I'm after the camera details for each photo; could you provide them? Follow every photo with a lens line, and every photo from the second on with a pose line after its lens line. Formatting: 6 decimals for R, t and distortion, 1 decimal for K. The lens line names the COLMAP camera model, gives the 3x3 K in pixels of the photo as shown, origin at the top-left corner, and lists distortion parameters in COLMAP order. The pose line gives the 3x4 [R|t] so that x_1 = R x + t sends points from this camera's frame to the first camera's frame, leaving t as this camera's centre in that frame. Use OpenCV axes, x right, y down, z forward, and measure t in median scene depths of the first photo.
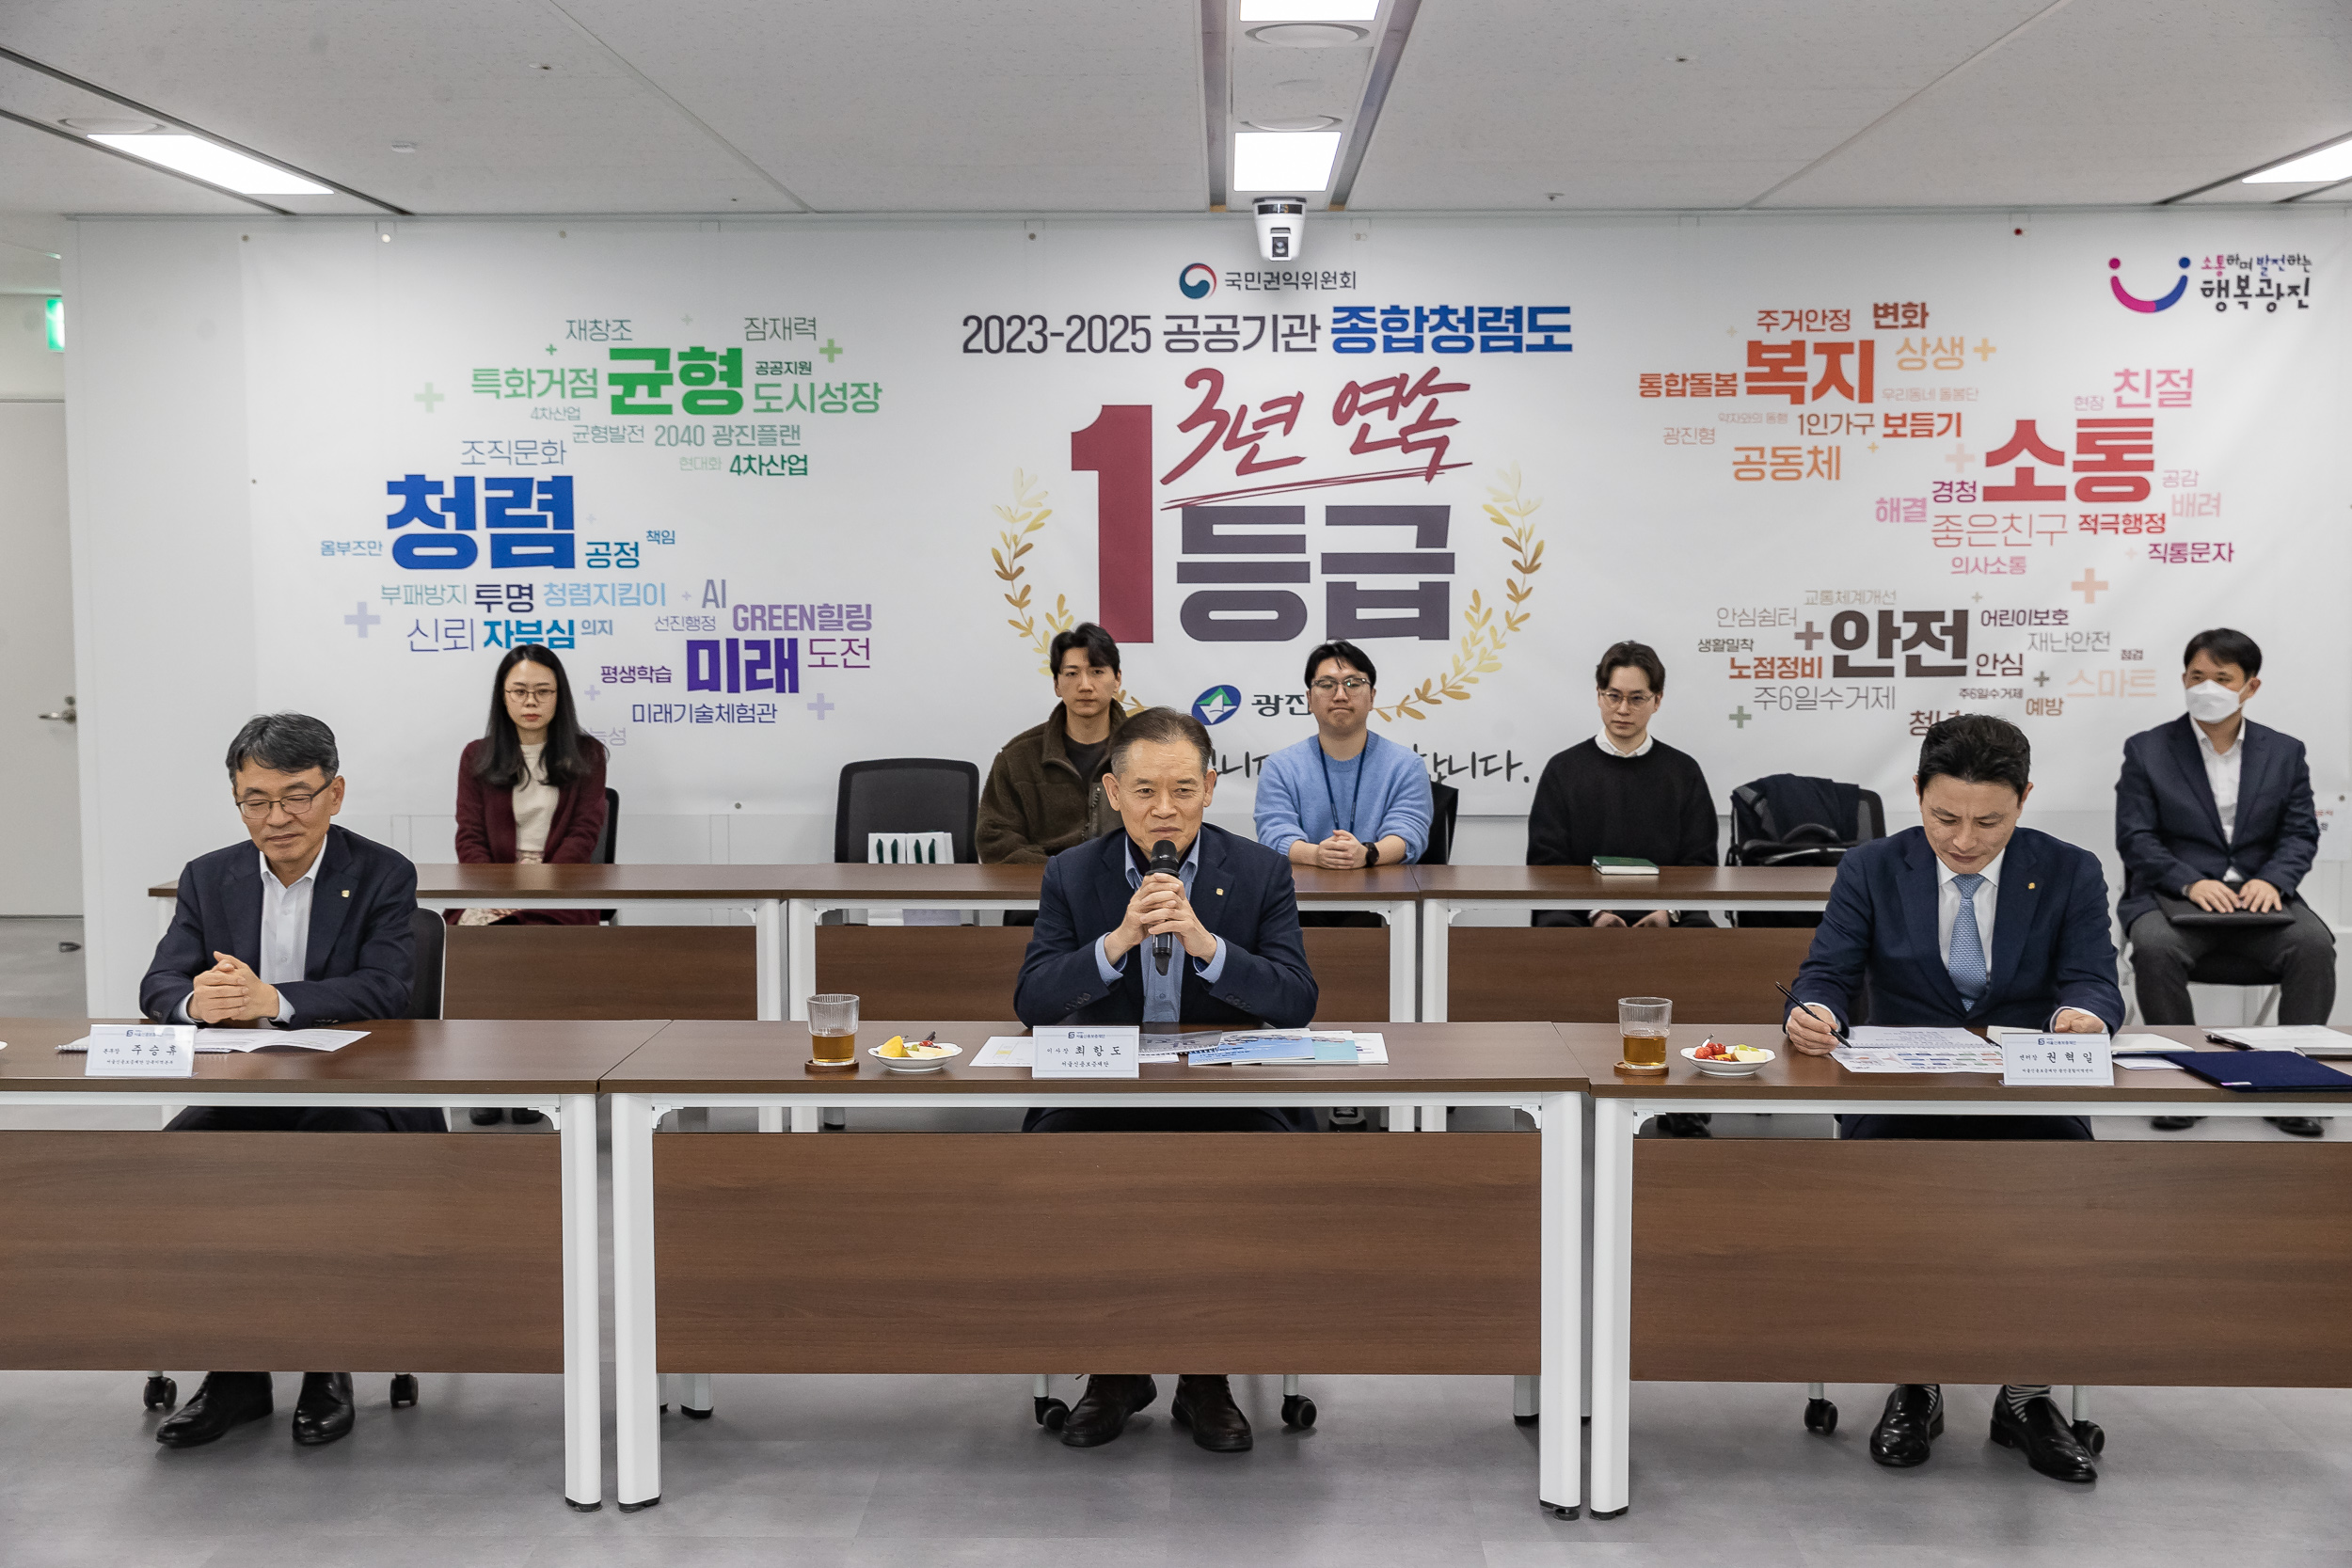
lens RADIAL K [[2911.2, 0, 1174.7], [0, 2911.2, 789.6], [0, 0, 1]] dist [0.048746, -0.029761]
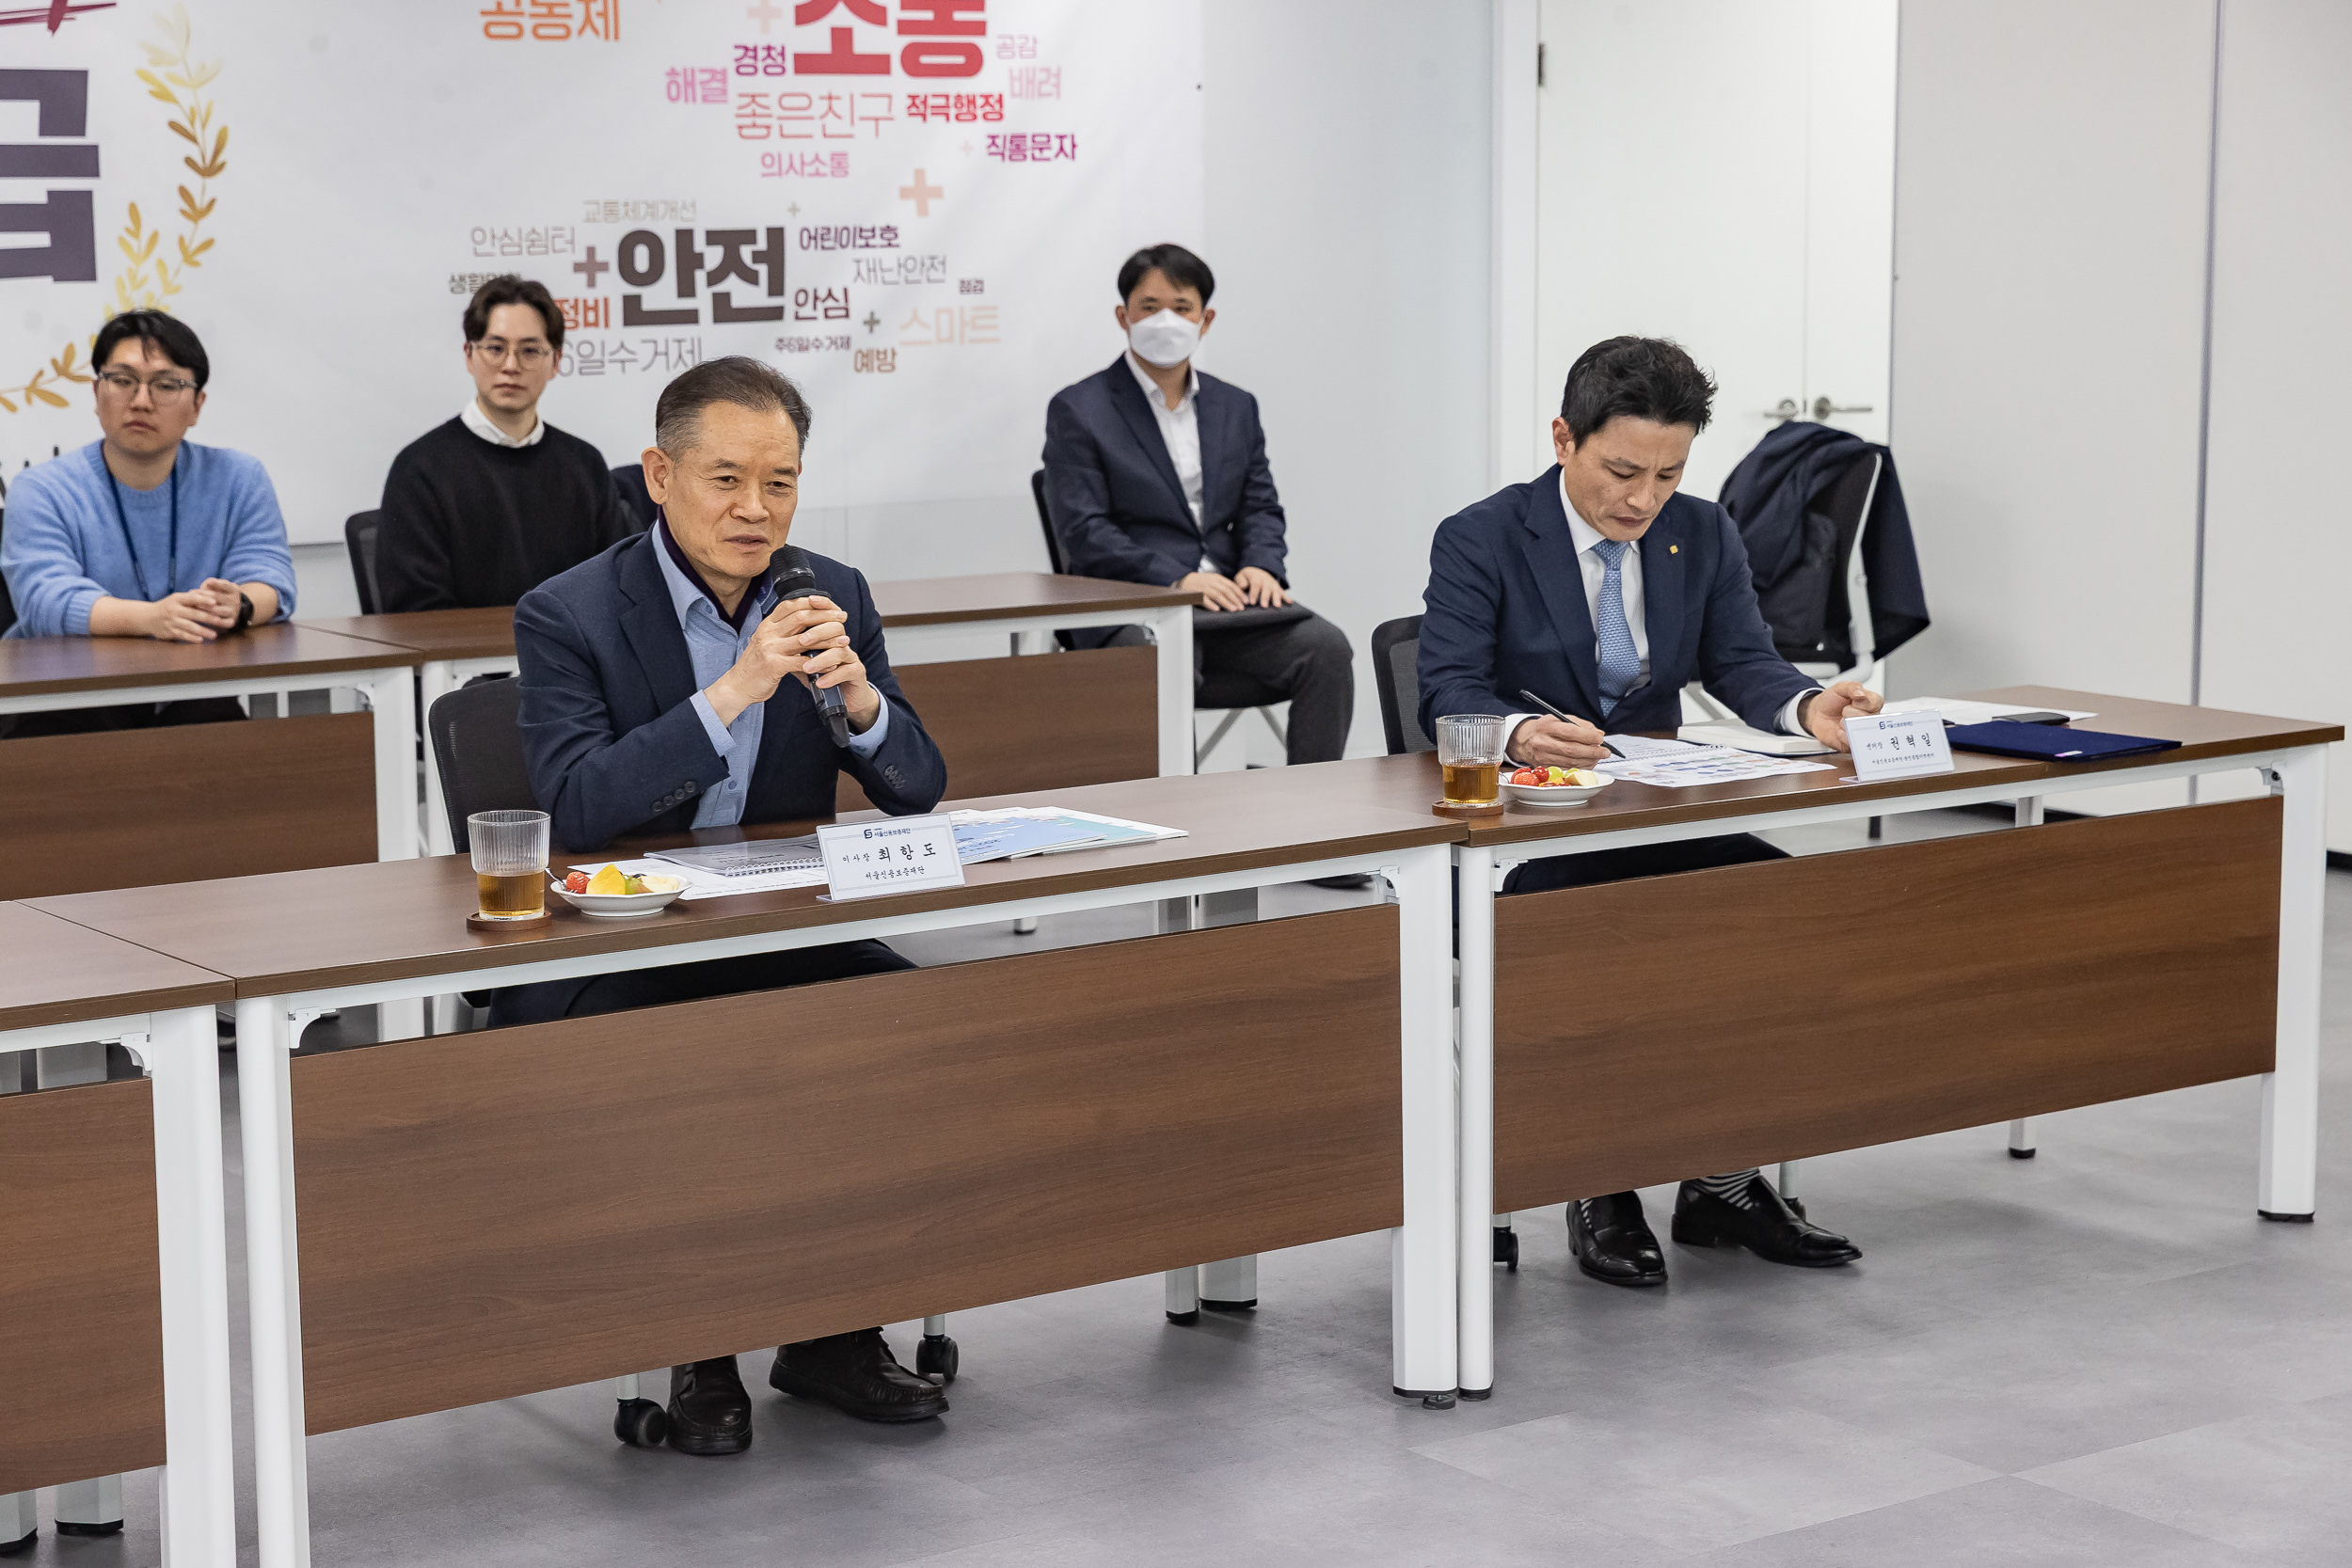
lens RADIAL K [[4390.3, 0, 1172.2], [0, 4390.3, 843.2], [0, 0, 1]] dist [0.082015, 0.064311]
pose [[0.795801, -0.096654, 0.597795, -0.314103], [0.055904, 0.994690, 0.086406, 0.000984], [-0.602973, -0.035343, 0.796979, 0.074103]]
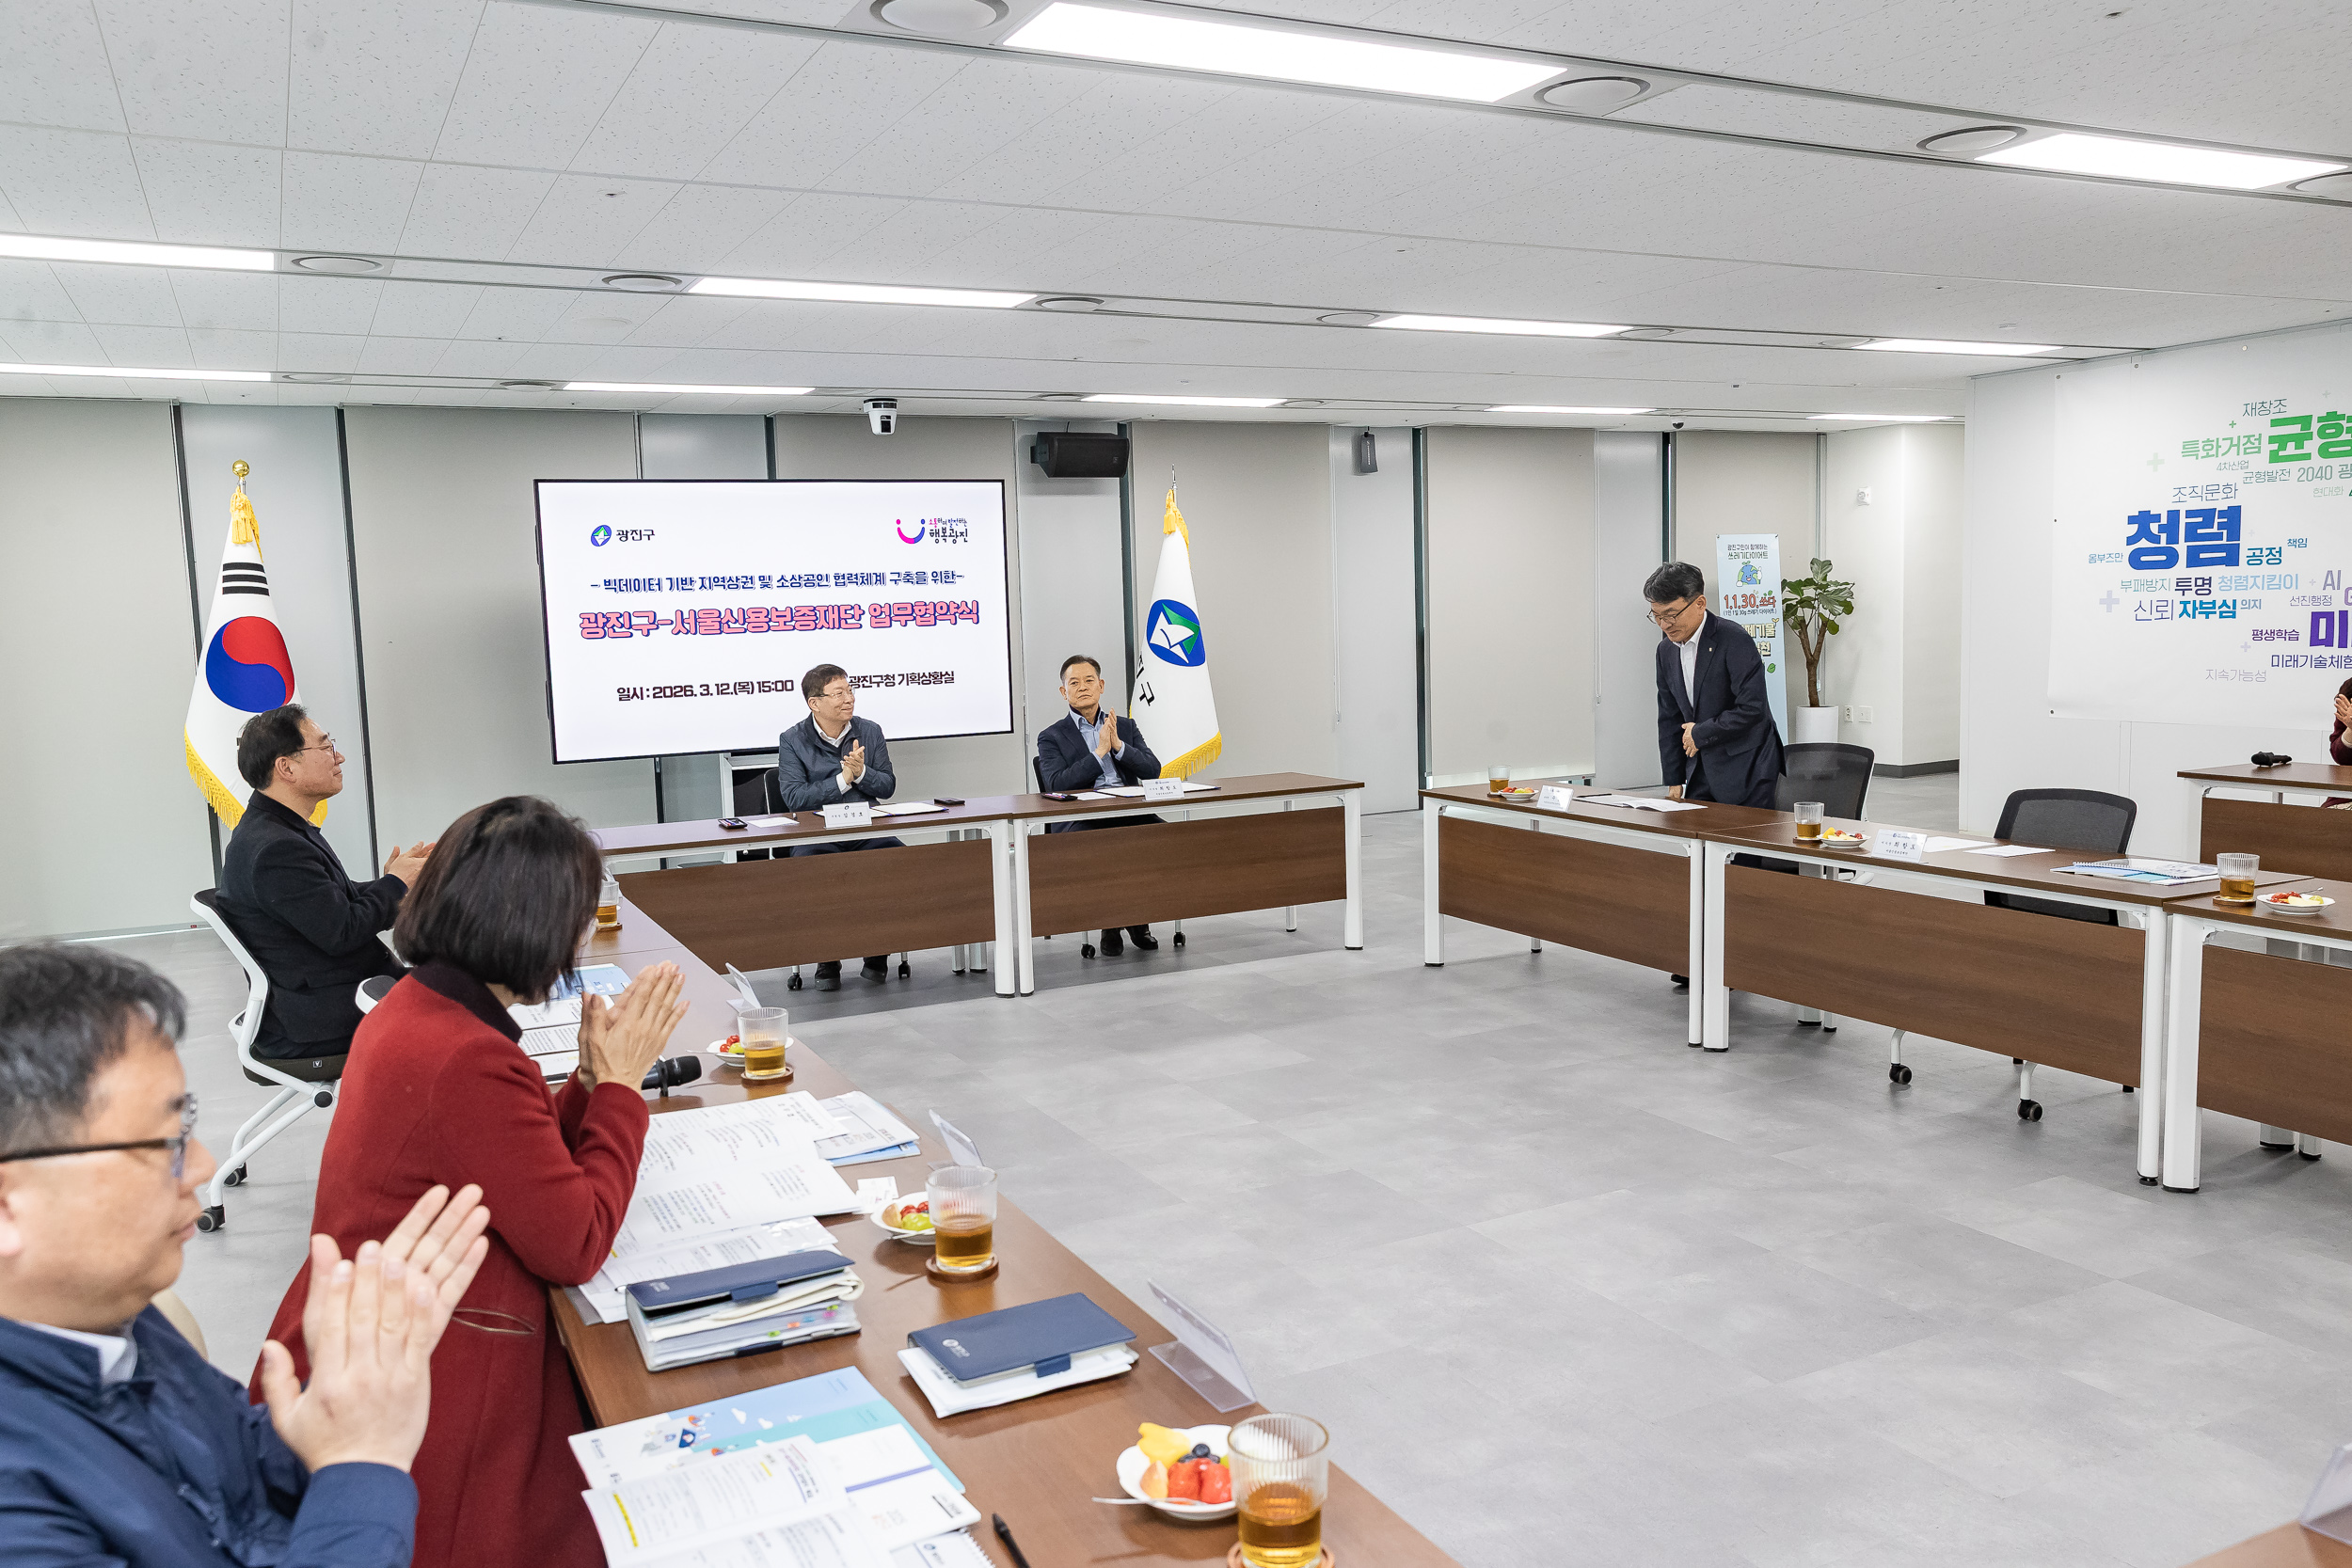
lens RADIAL K [[1783.3, 0, 1171.1], [0, 1783.3, 794.3], [0, 0, 1]] dist [-0.023045, 0.058235]
pose [[0.469145, 0.085118, -0.879010, 0.371343], [-0.044041, 0.996361, 0.072976, 0.000533], [0.882022, 0.004476, 0.471186, 0.059258]]
